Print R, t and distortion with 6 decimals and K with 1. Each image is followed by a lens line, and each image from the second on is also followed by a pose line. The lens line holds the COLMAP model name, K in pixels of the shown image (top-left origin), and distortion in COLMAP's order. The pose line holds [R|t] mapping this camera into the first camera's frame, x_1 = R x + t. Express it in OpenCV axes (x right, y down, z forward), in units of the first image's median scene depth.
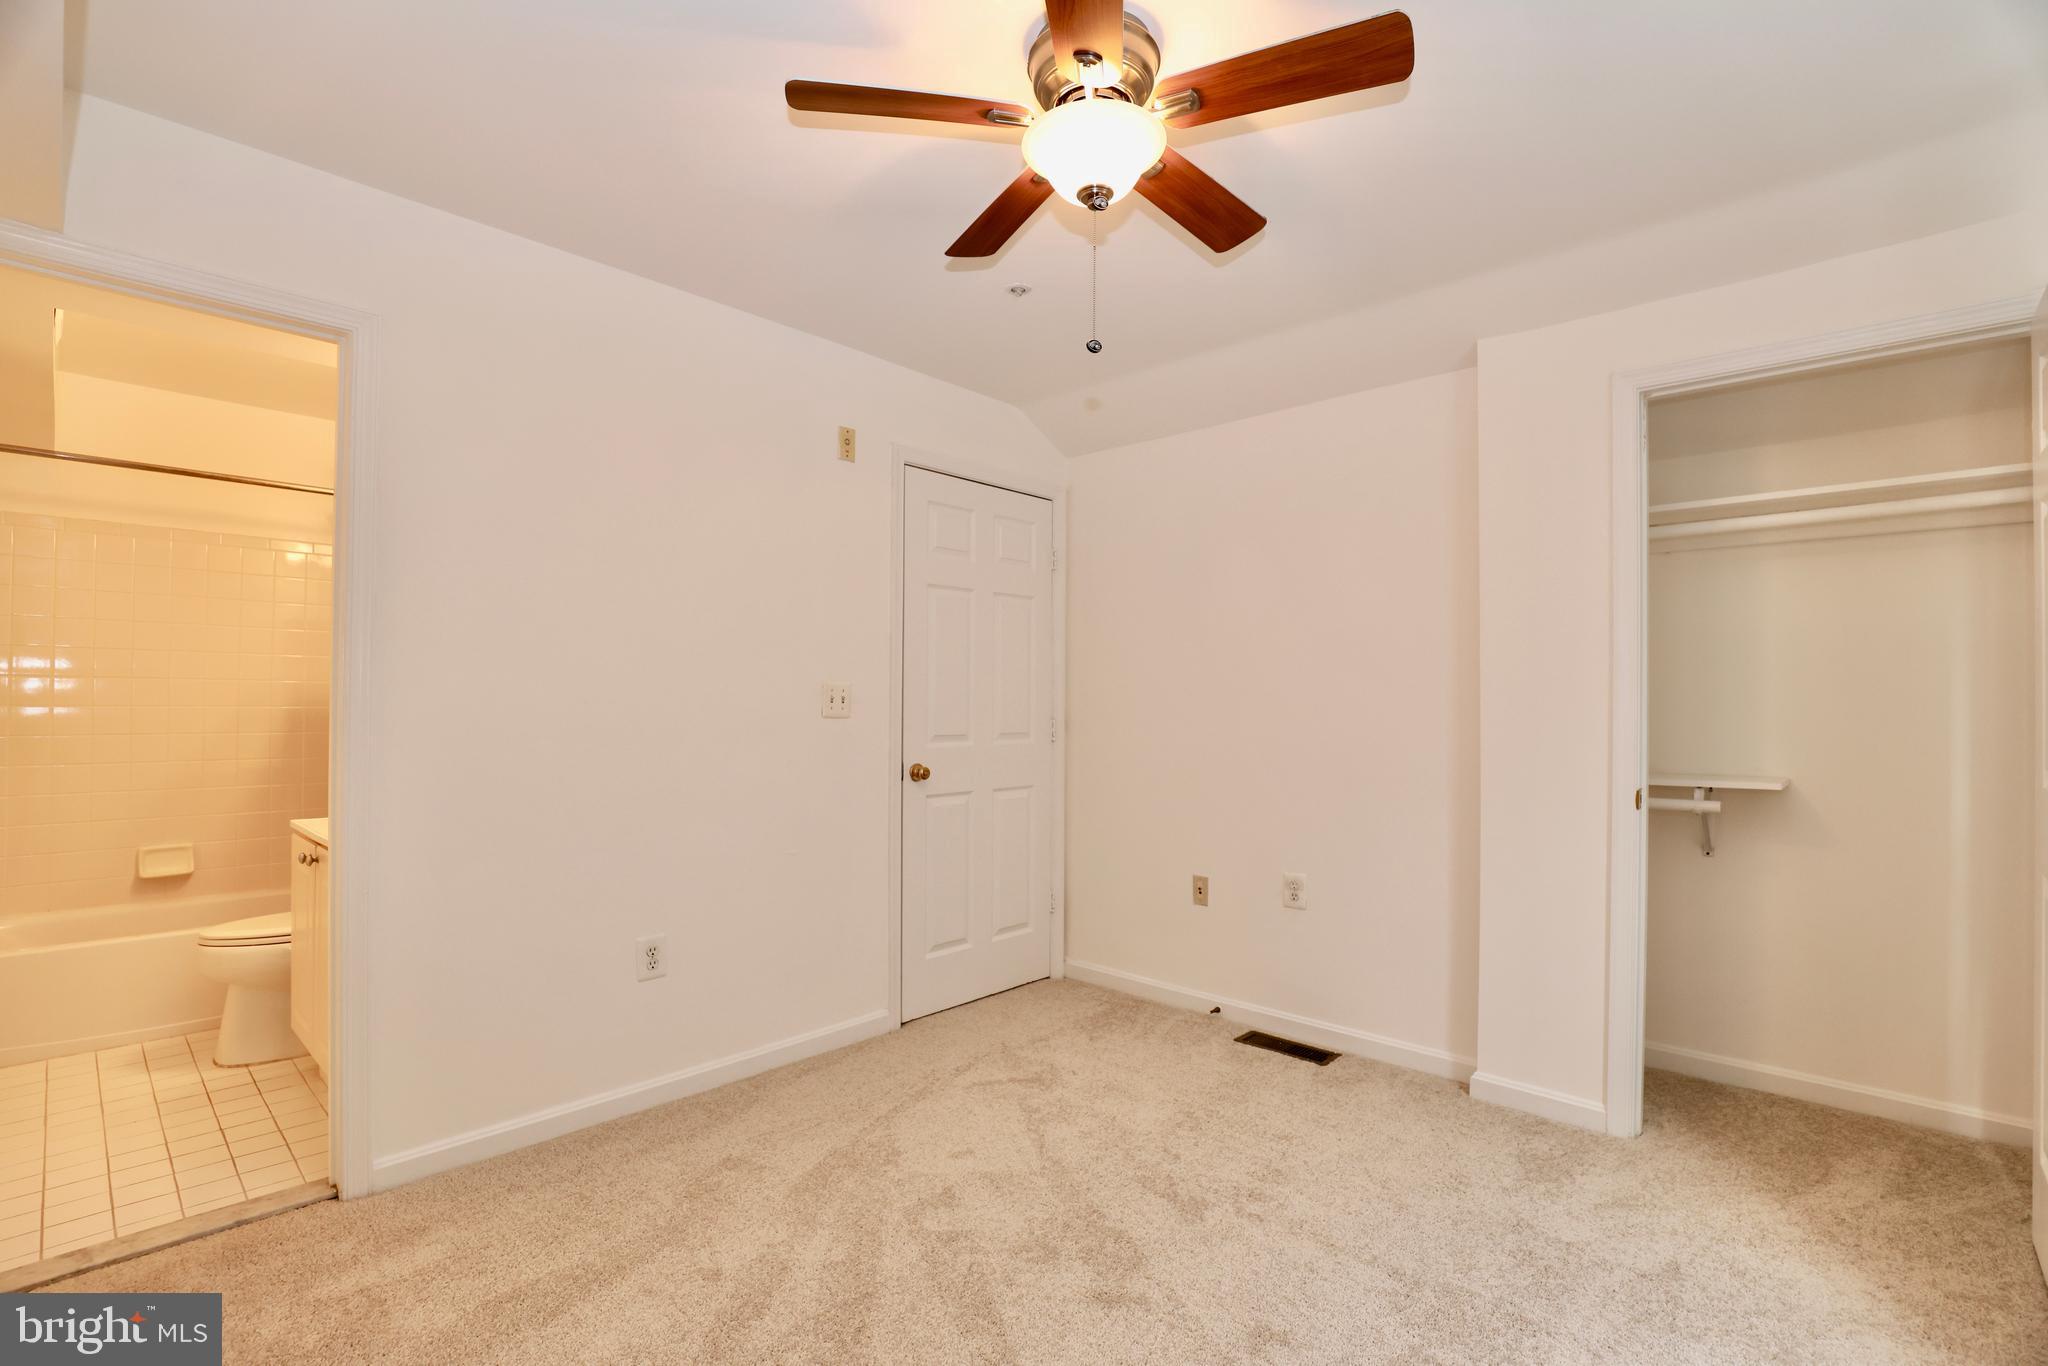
lens RADIAL K [[935.4, 0, 1029.6], [0, 935.4, 695.5], [0, 0, 1]] dist [-0.031057, 0.006665]
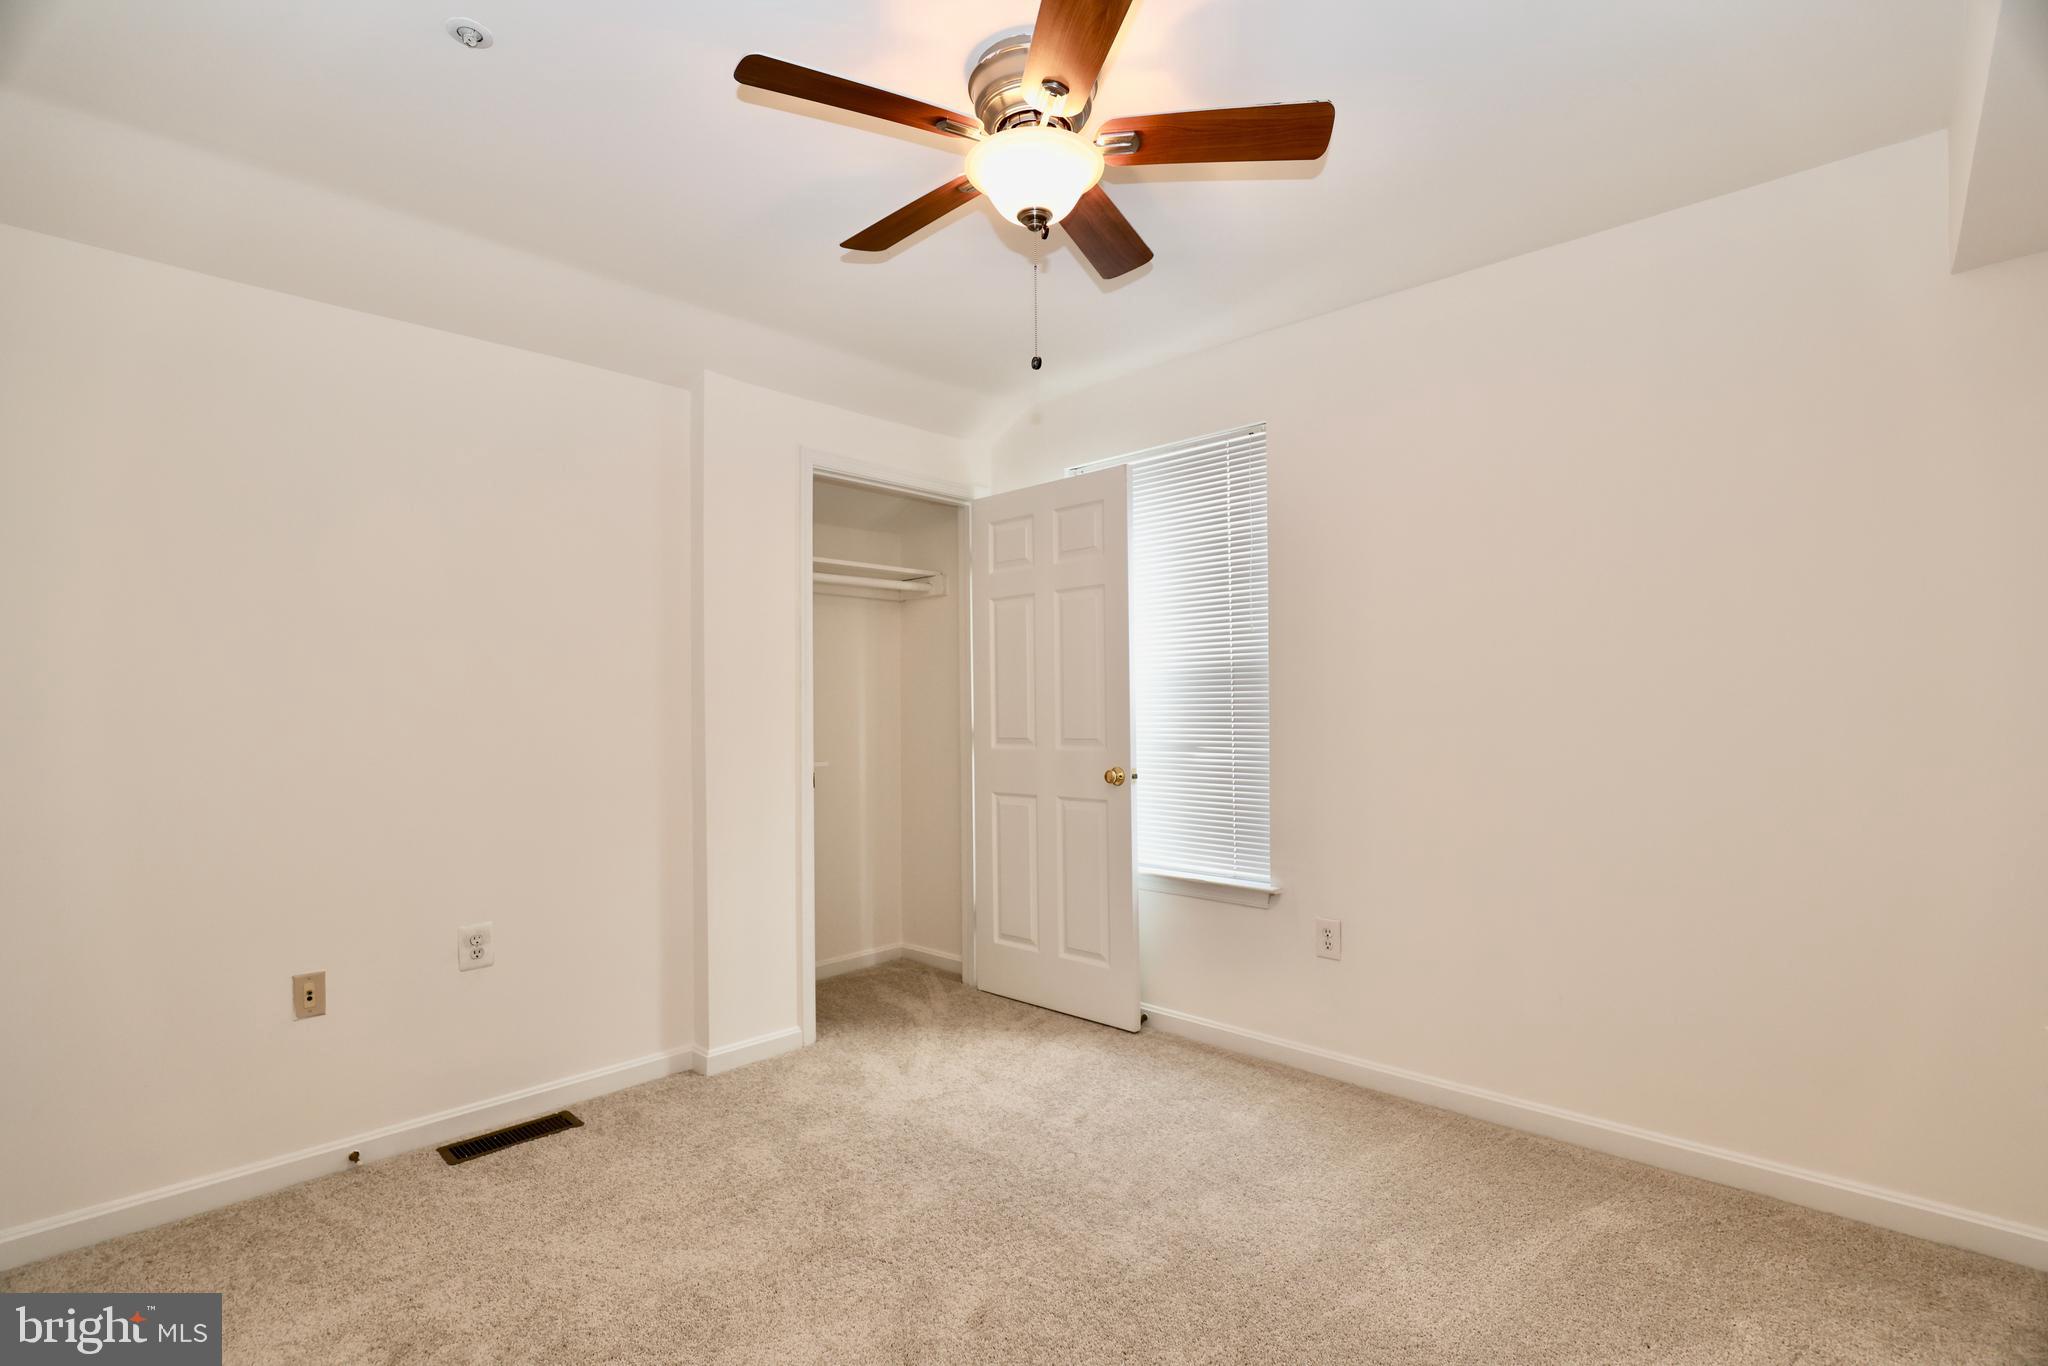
lens RADIAL K [[935.4, 0, 1029.6], [0, 935.4, 695.5], [0, 0, 1]] dist [-0.031057, 0.006665]
pose [[0.017489, 0.003560, 0.999841, -0.643481], [0.002580, 0.999990, -0.003606, -0.001447], [-0.999844, 0.002642, 0.017480, 0.661760]]
